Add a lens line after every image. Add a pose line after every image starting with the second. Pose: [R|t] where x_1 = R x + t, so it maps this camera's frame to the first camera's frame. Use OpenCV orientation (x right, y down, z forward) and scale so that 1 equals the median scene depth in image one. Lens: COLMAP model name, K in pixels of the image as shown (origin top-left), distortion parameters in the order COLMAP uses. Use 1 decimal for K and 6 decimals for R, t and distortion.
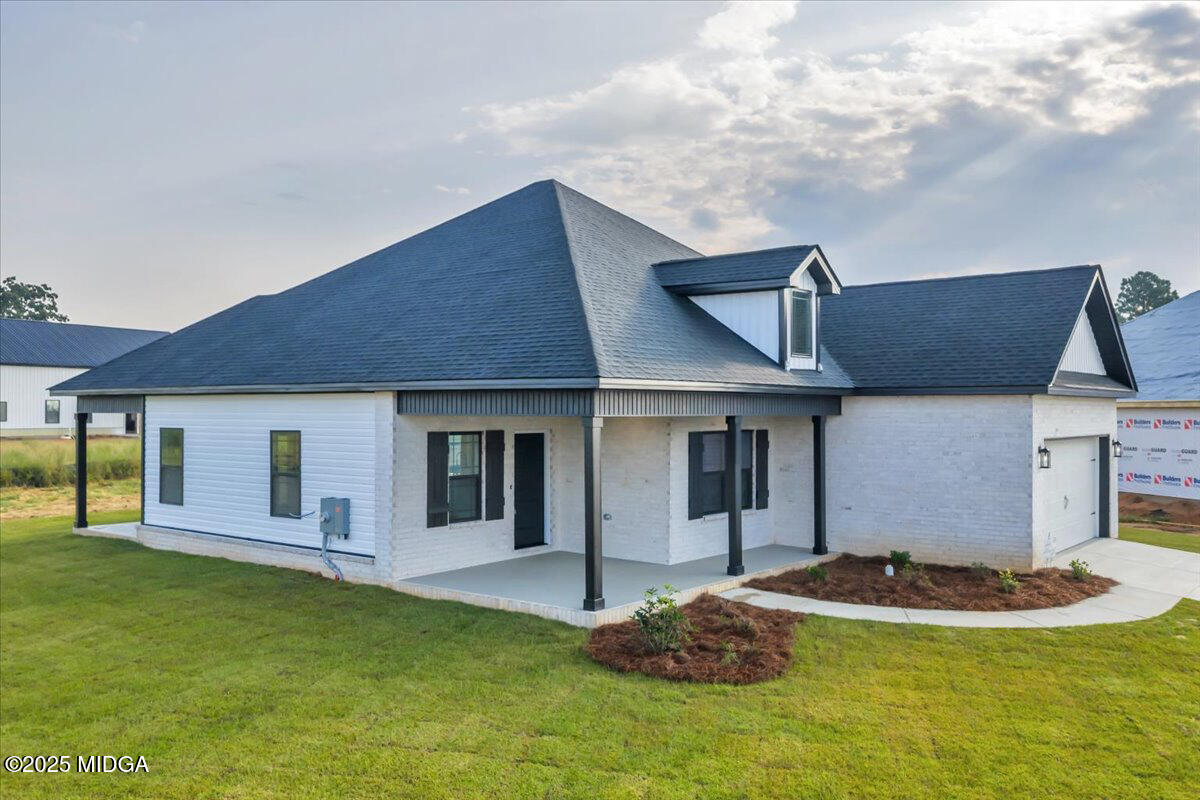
lens RADIAL K [[996.8, 0, 600.0], [0, 996.8, 400.0], [0, 0, 1]] dist [0.004868, -0.017665]
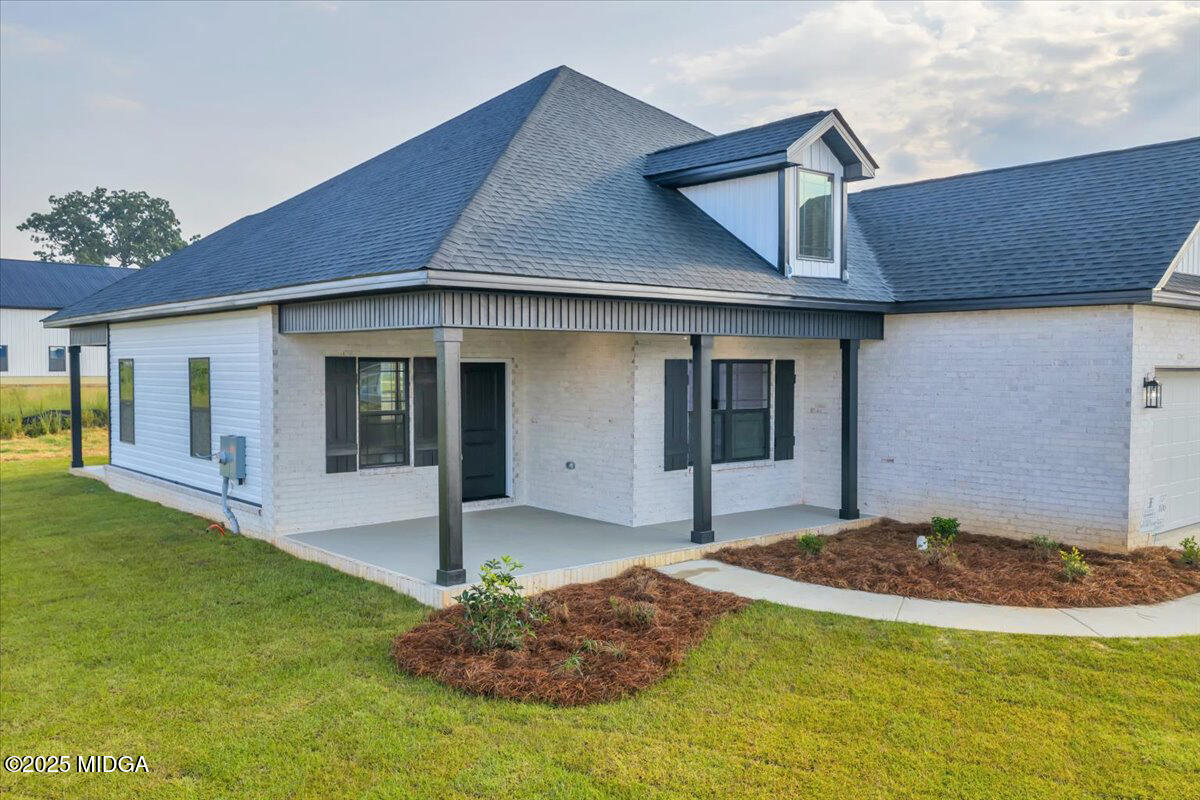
lens RADIAL K [[996.8, 0, 600.0], [0, 996.8, 400.0], [0, 0, 1]] dist [0.004868, -0.017665]
pose [[0.981961, 0.006453, -0.188974, 0.189957], [0.002091, 0.998986, 0.044976, 0.029282], [0.189072, -0.044560, 0.980952, 0.222647]]
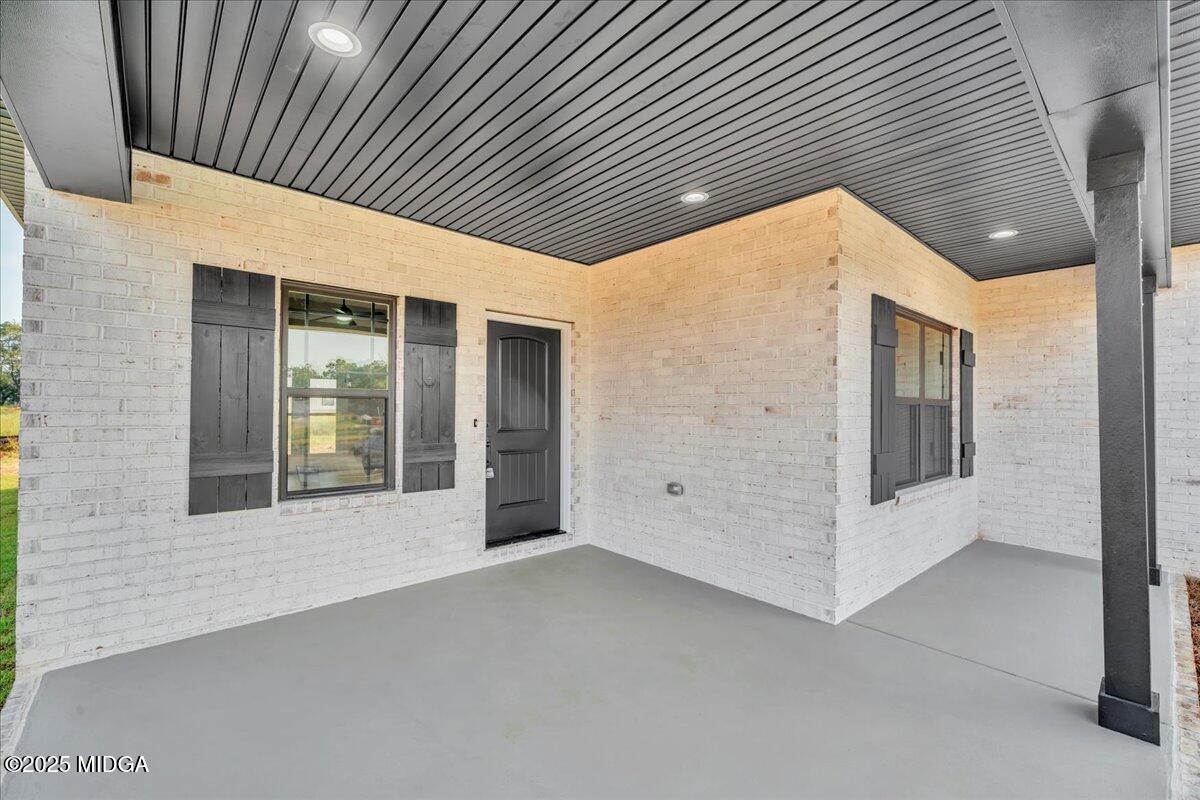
lens RADIAL K [[507.6, 0, 588.8], [0, 507.6, 403.4], [0, 0, 1]] dist [-0.000167, -0.000028]
pose [[0.984085, 0.002061, -0.177685, 0.010262], [-0.002932, 0.999985, -0.004642, 0.080536], [0.177672, 0.005089, 0.984077, 0.780781]]
